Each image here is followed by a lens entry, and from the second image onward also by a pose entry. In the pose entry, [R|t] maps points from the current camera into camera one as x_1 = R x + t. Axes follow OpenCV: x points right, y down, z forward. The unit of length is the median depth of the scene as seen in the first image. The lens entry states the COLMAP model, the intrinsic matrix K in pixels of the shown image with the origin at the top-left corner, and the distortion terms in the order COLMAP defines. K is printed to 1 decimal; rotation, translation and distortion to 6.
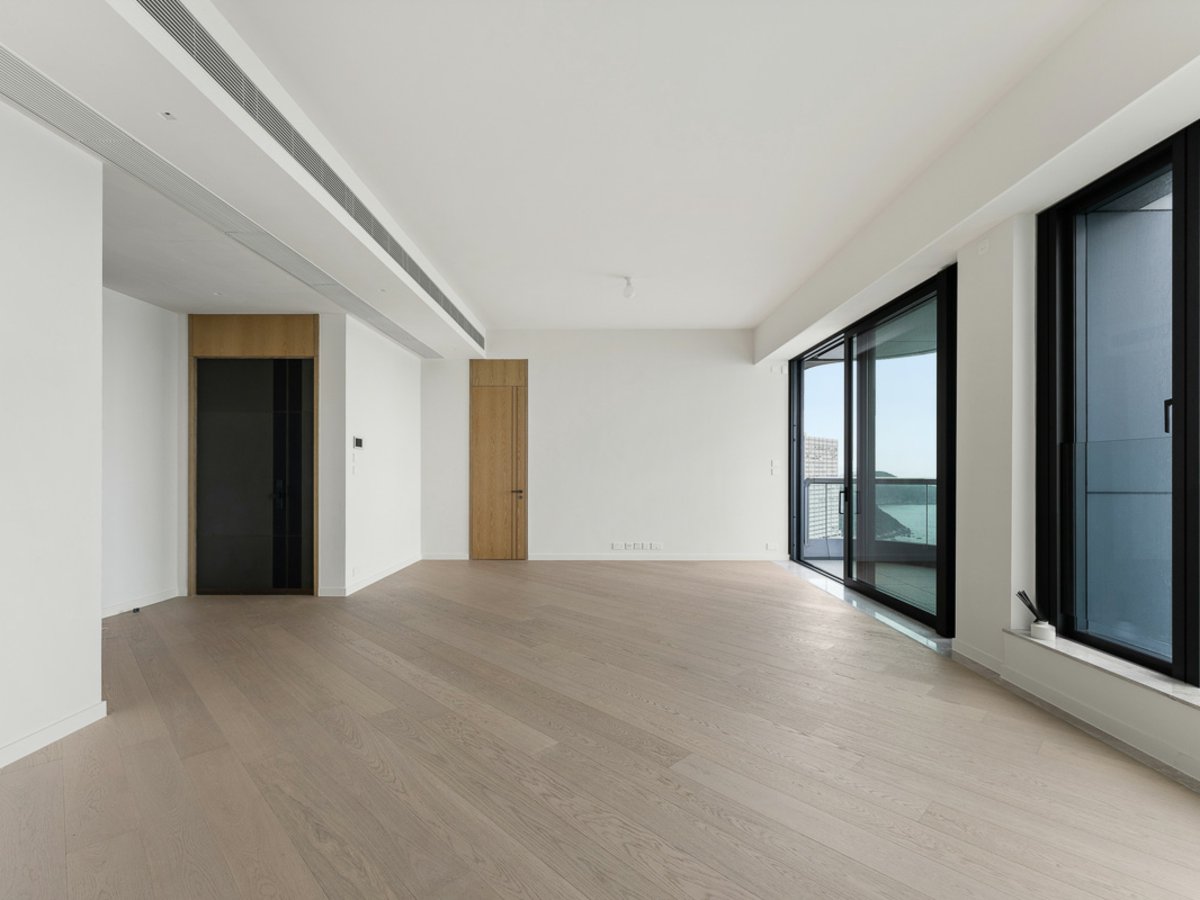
lens RADIAL K [[544.8, 0, 601.7], [0, 544.8, 468.0], [0, 0, 1]] dist [0.001124, 0.000129]
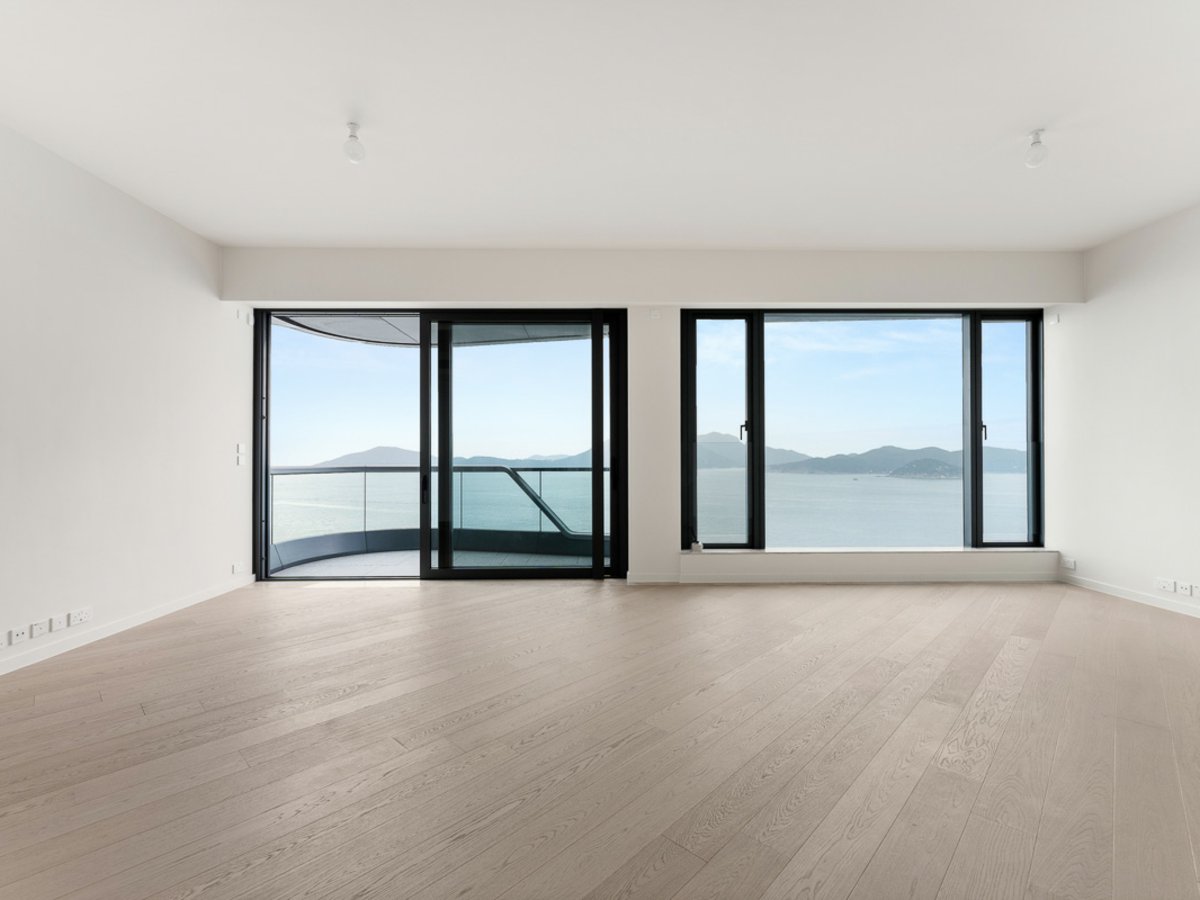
lens RADIAL K [[528.6, 0, 600.0], [0, 528.6, 450.0], [0, 0, 1]] dist [0.001211, 0.000052]
pose [[-0.018732, 0.017531, 0.999671, -0.447744], [-0.000125, 0.999846, -0.017536, 0.006083], [-0.999825, -0.000453, -0.018727, 0.657128]]
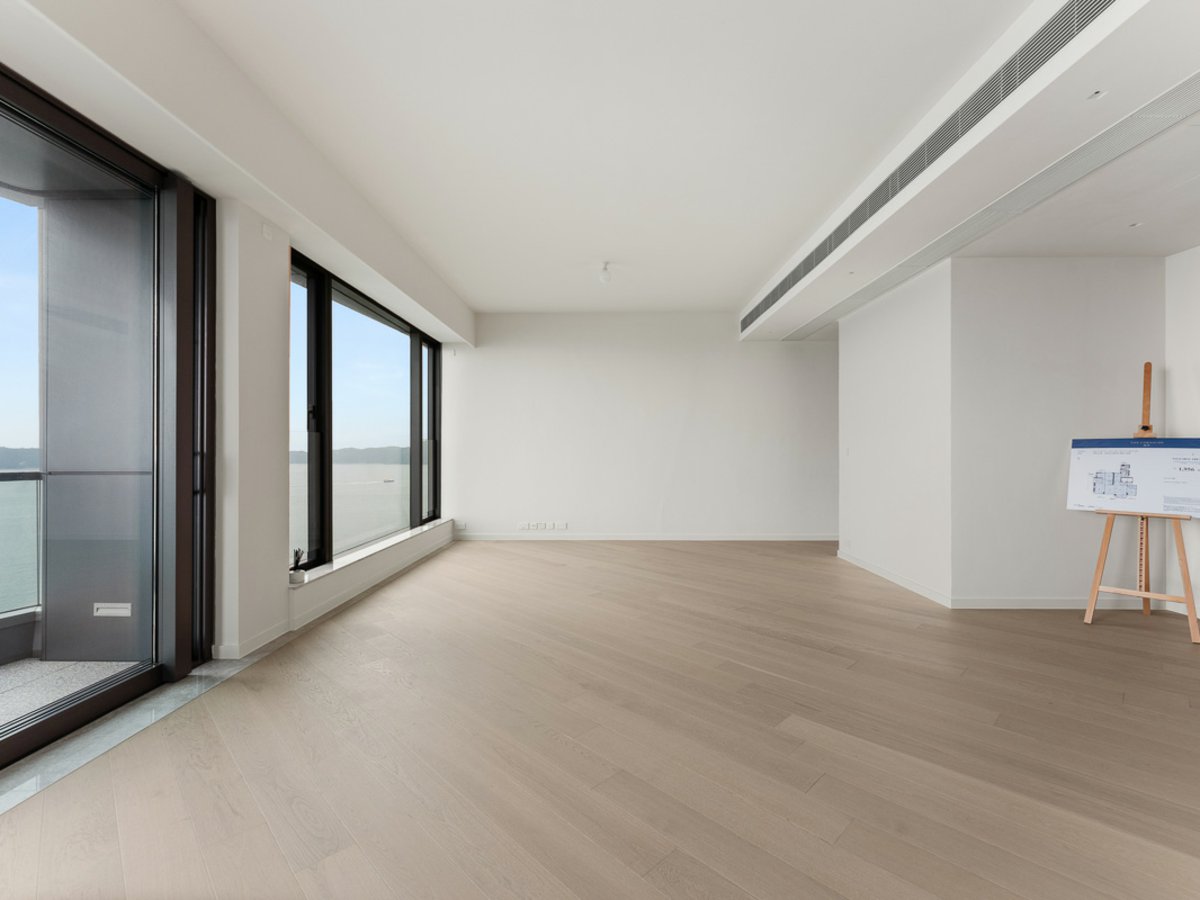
lens RADIAL K [[528.6, 0, 600.0], [0, 528.6, 450.0], [0, 0, 1]] dist [0.001211, 0.000052]
pose [[-0.999948, 0.005241, 0.008771, 0.040322], [0.005179, 0.999961, -0.007149, 0.007637], [-0.008808, -0.007103, -0.999936, 1.091852]]
